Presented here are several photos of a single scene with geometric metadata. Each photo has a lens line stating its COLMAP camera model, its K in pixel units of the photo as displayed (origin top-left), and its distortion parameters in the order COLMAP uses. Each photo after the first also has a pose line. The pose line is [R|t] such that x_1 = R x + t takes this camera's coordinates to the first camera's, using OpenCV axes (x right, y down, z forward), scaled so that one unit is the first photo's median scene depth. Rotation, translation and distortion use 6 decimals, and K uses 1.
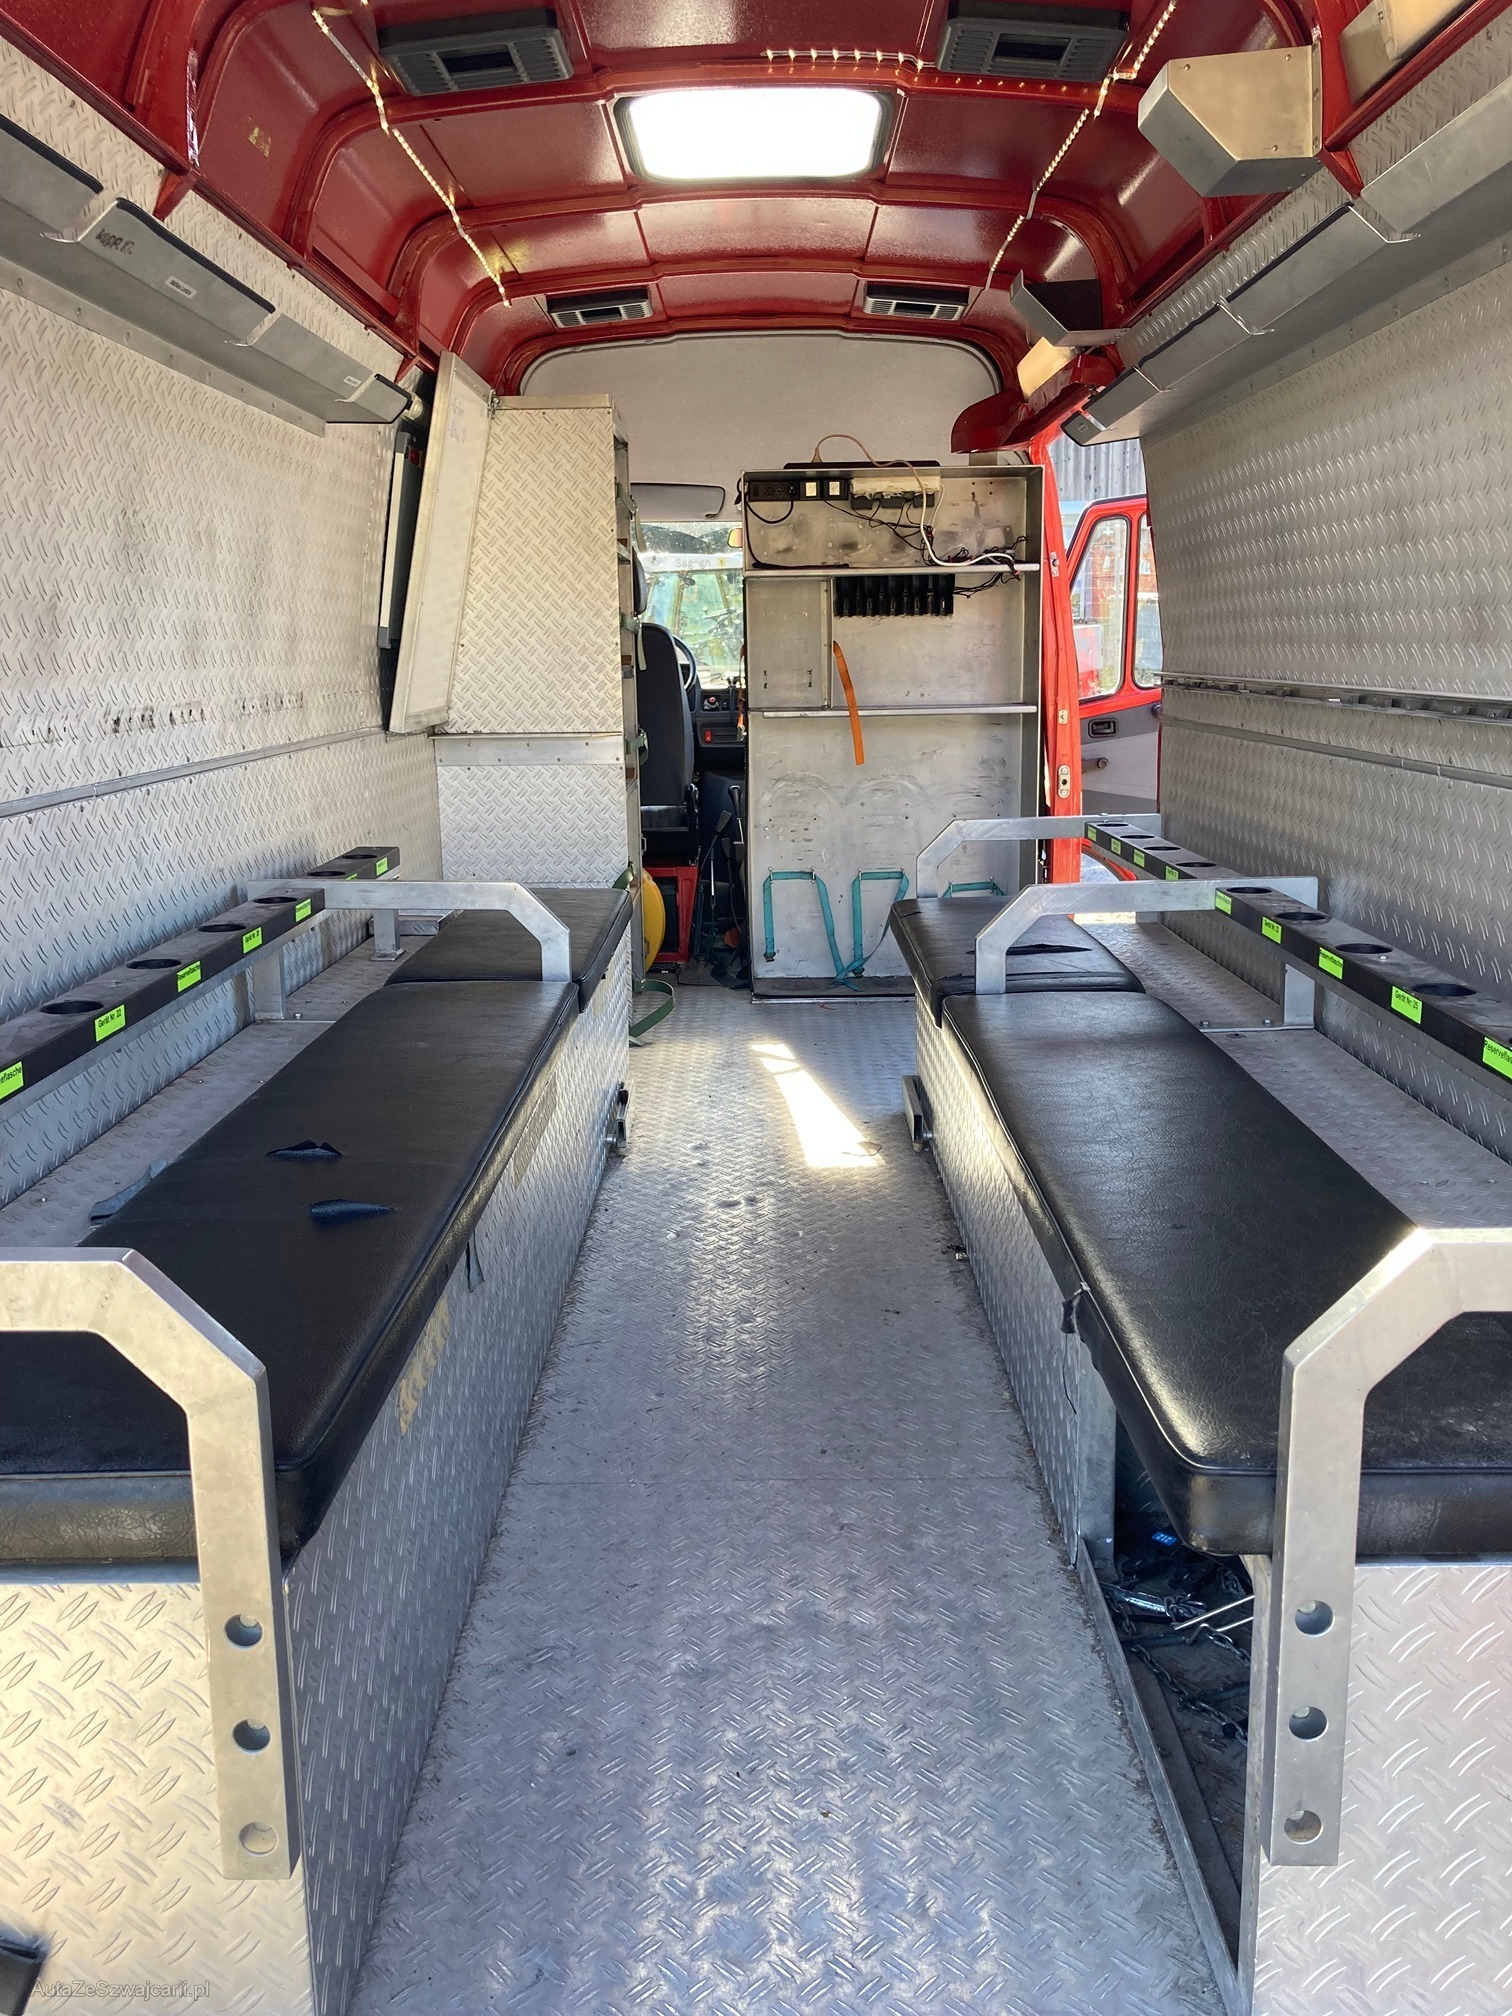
lens RADIAL K [[1662.1, 0, 756.0], [0, 1662.1, 1008.0], [0, 0, 1]] dist [0.054708, -0.074854]
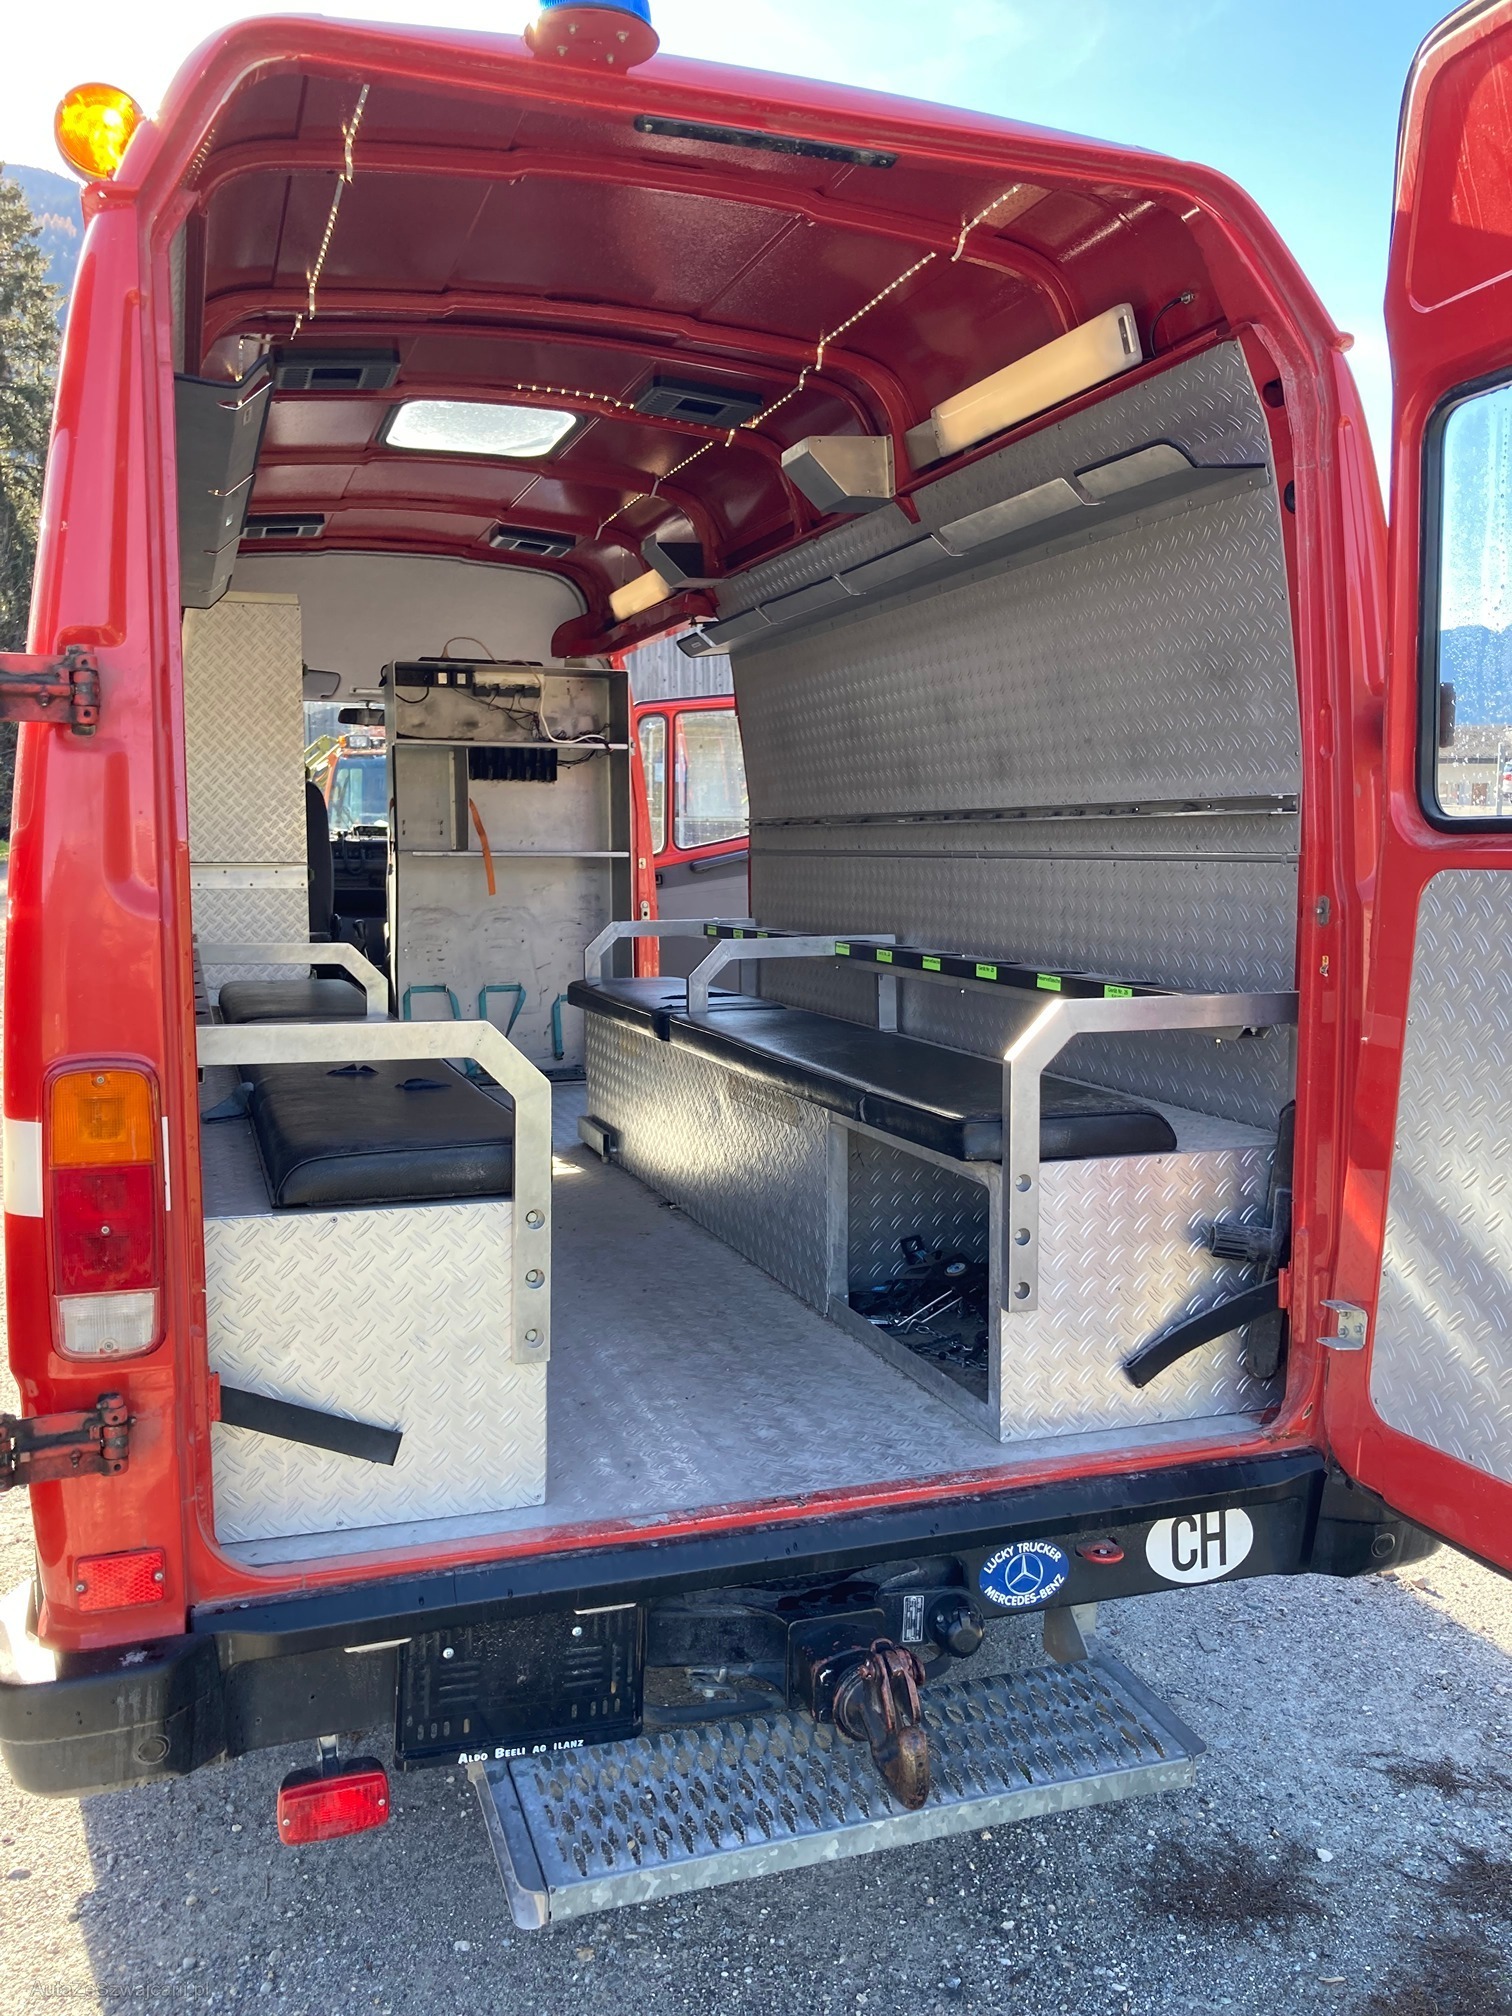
lens RADIAL K [[1649.4, 0, 766.2], [0, 1649.4, 1012.1], [0, 0, 1]] dist [0.009689, -0.003499]
pose [[0.941468, -0.013835, 0.336818, -0.170150], [0.052546, 0.992967, -0.106090, 0.086335], [-0.332981, 0.117578, 0.935574, -0.220163]]
